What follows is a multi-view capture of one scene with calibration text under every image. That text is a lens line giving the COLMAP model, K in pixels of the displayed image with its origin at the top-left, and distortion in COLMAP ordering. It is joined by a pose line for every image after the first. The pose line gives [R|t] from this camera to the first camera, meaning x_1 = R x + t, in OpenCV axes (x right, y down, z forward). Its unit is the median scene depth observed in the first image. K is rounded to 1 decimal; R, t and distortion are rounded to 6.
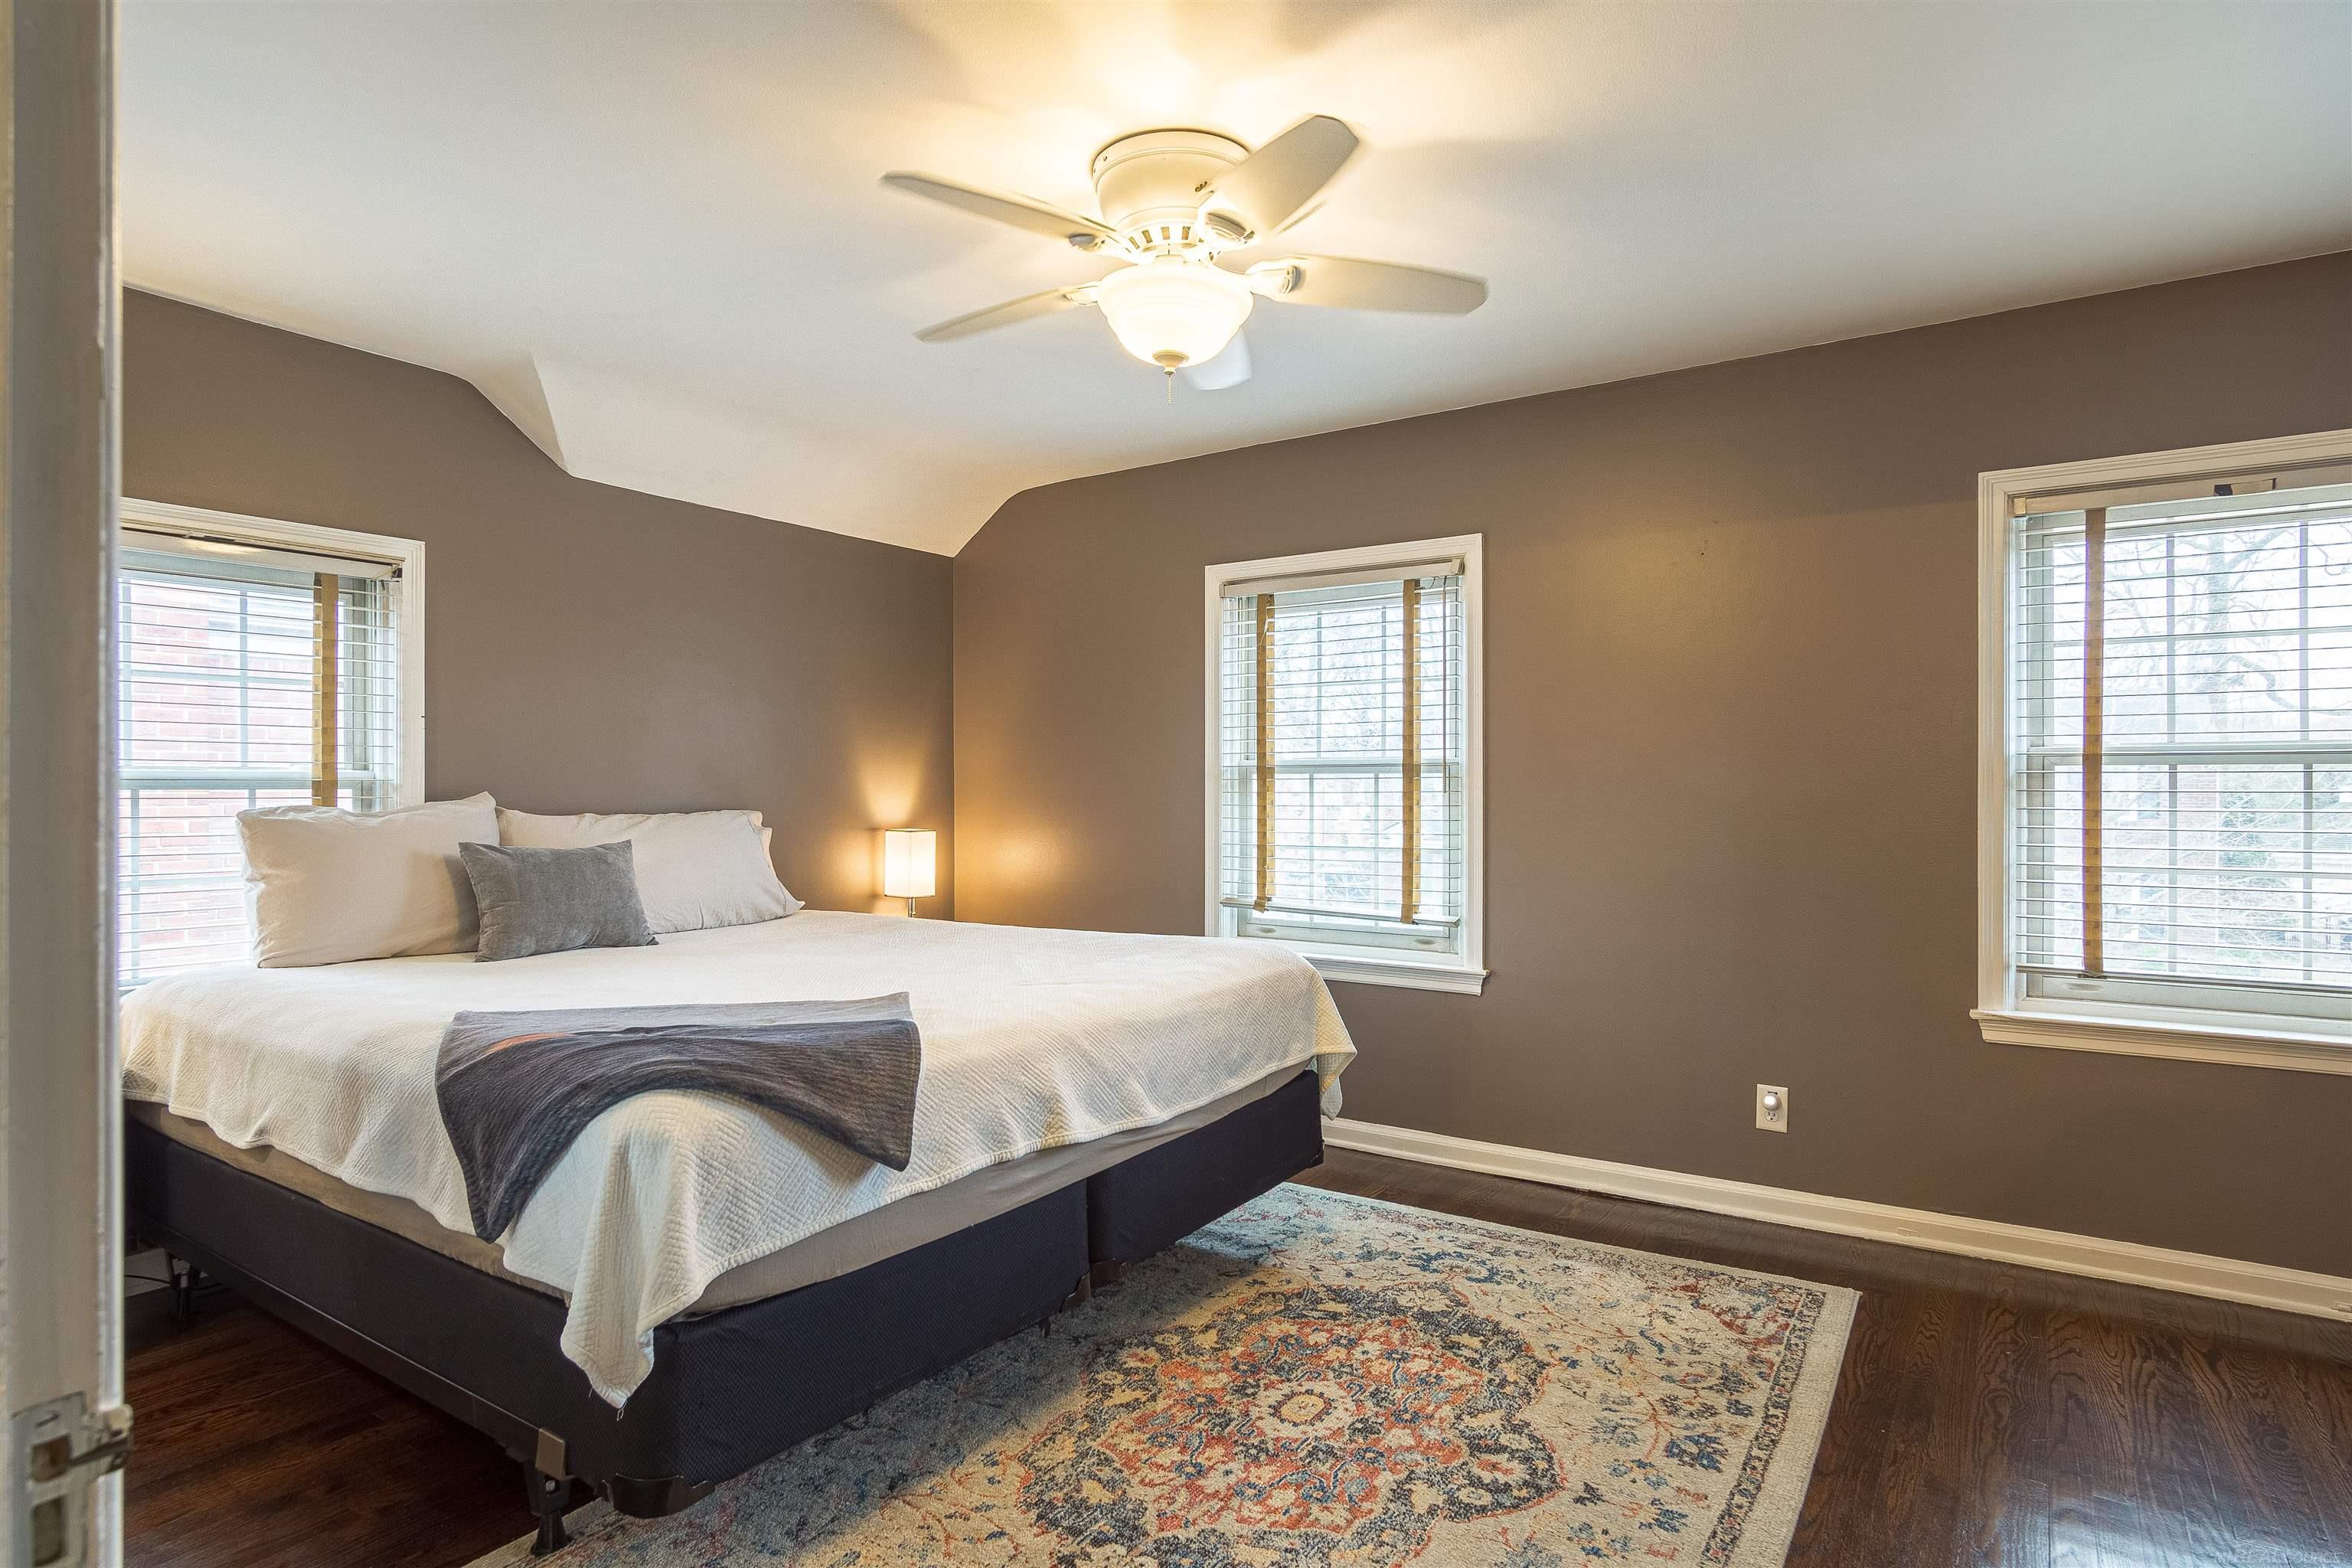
lens RADIAL K [[1121.5, 0, 1184.9], [0, 1121.5, 773.1], [0, 0, 1]] dist [-0.002802, -0.000390]
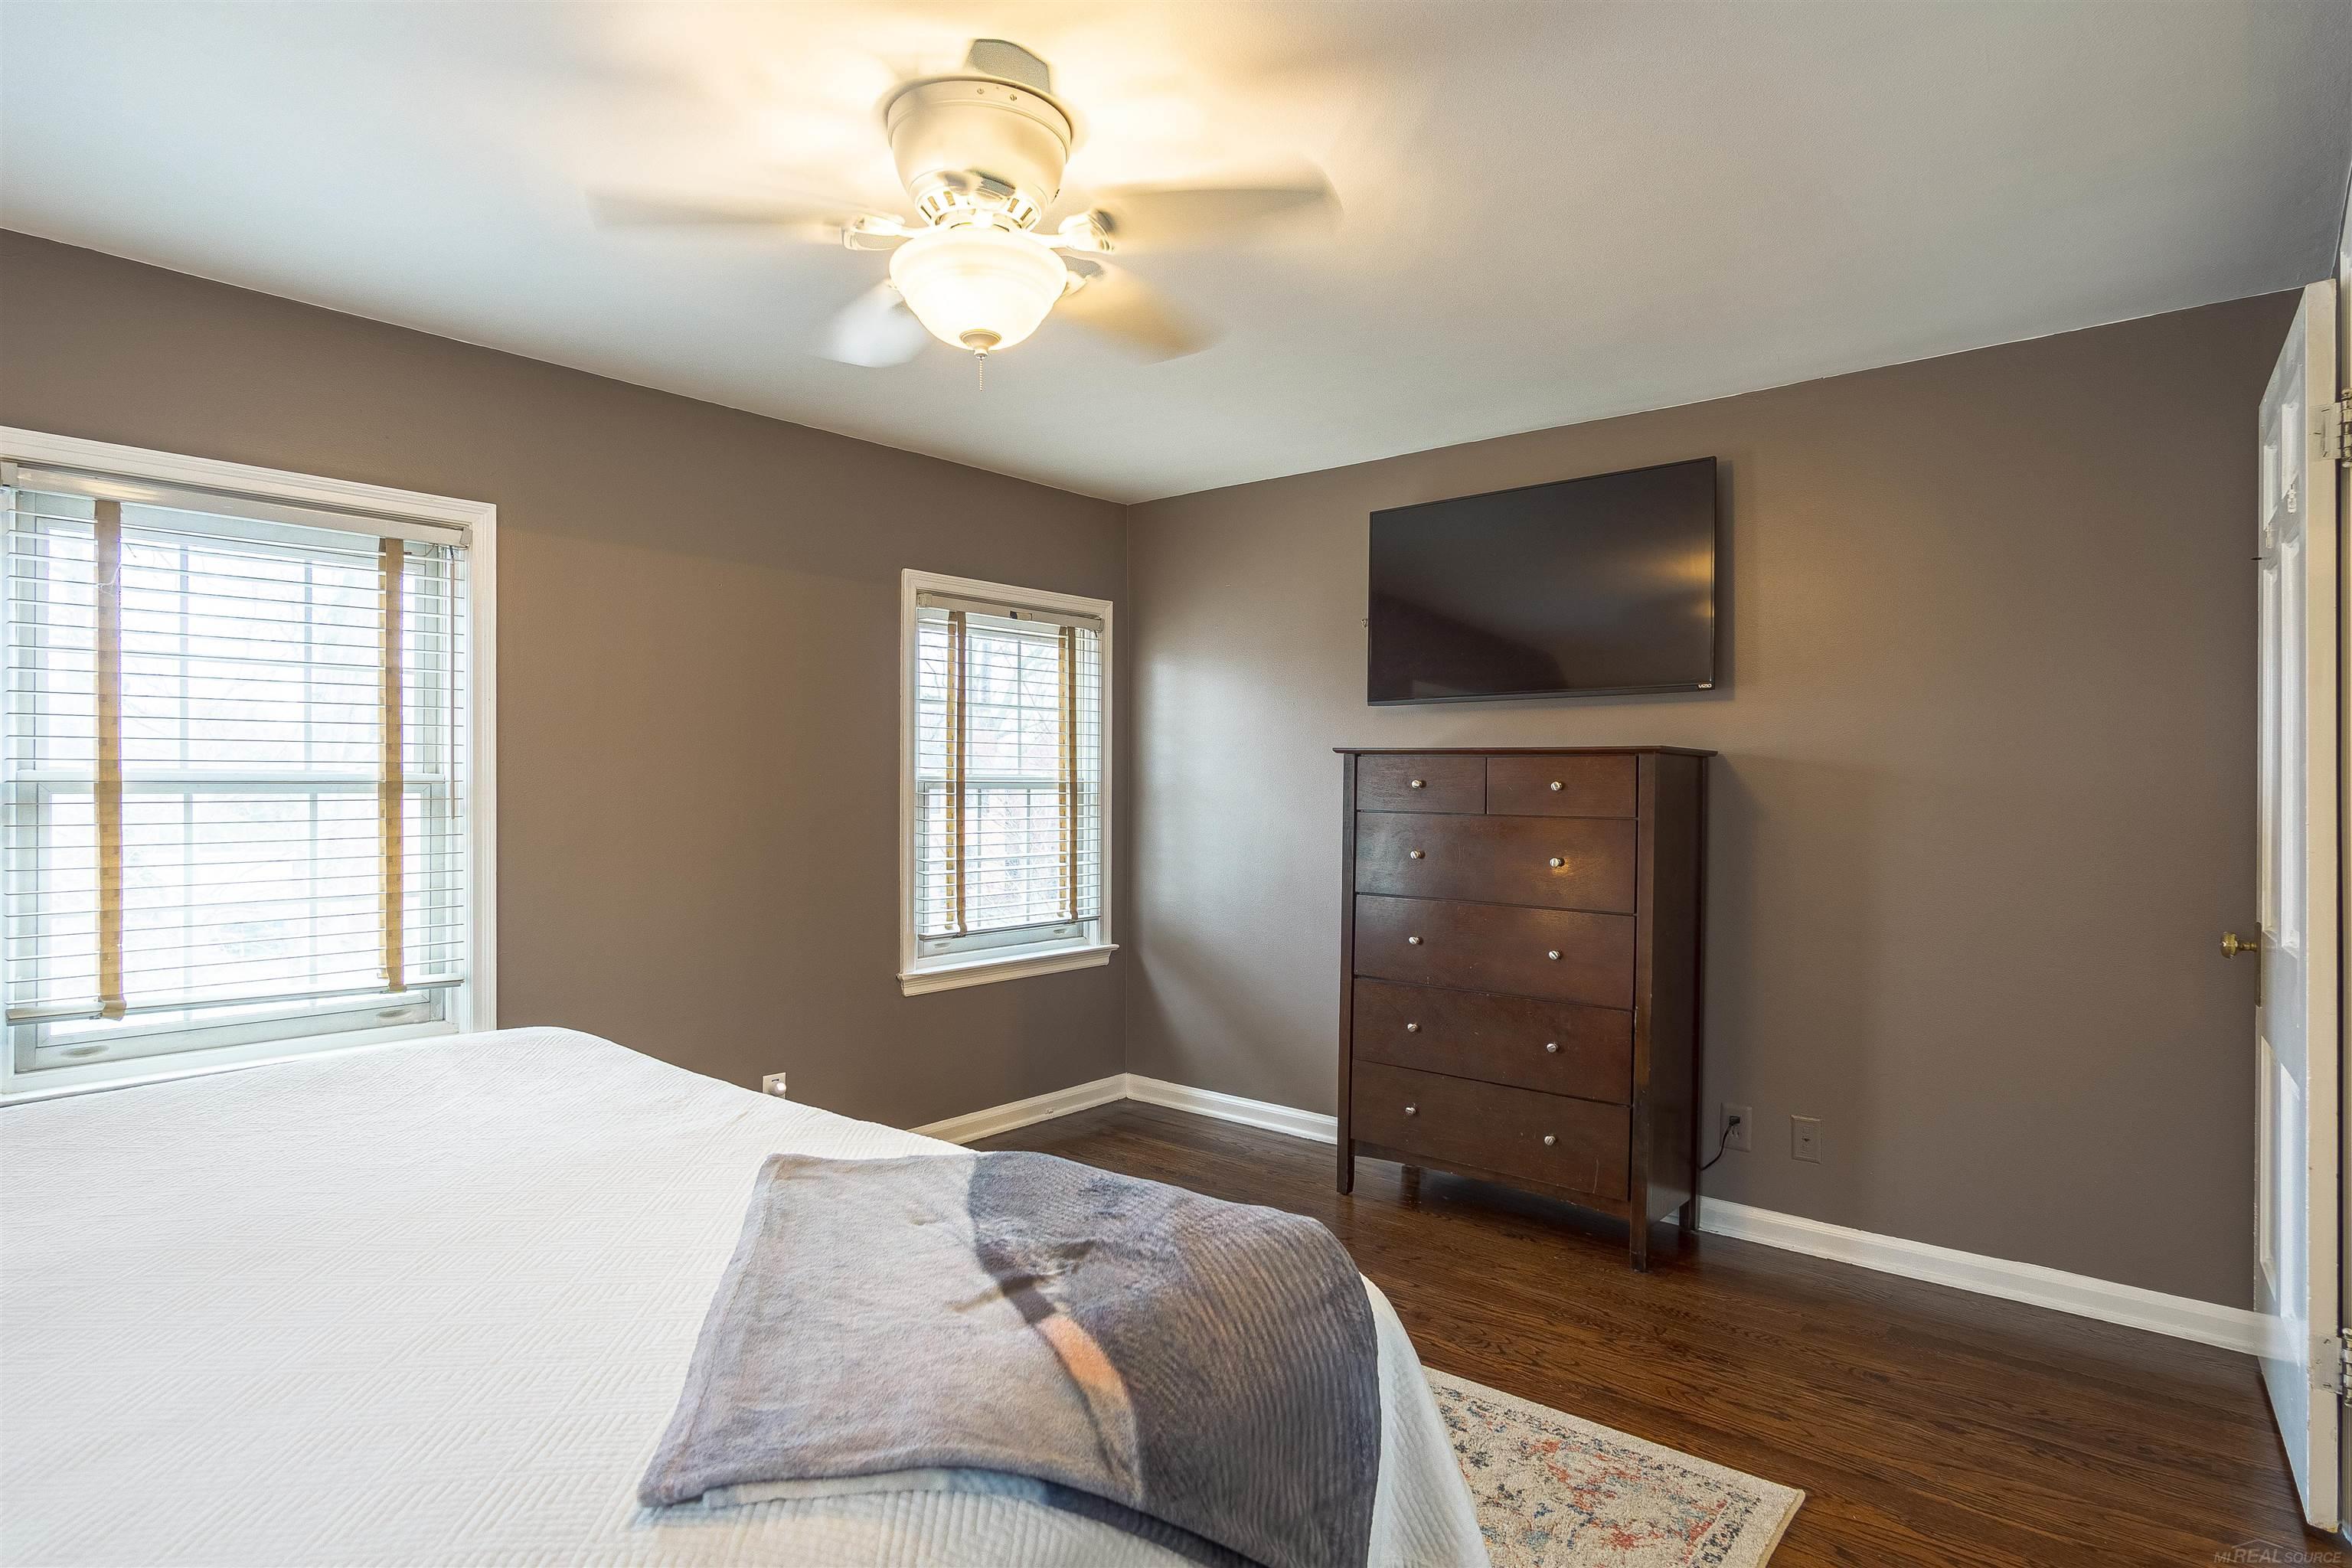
lens RADIAL K [[1276.3, 0, 1172.2], [0, 1276.3, 788.5], [0, 0, 1]] dist [-0.005560, -0.001165]
pose [[0.161896, 0.009554, 0.986762, -0.558772], [0.002502, 0.999946, -0.010092, 0.006656], [-0.986805, 0.004103, 0.161864, 0.338341]]
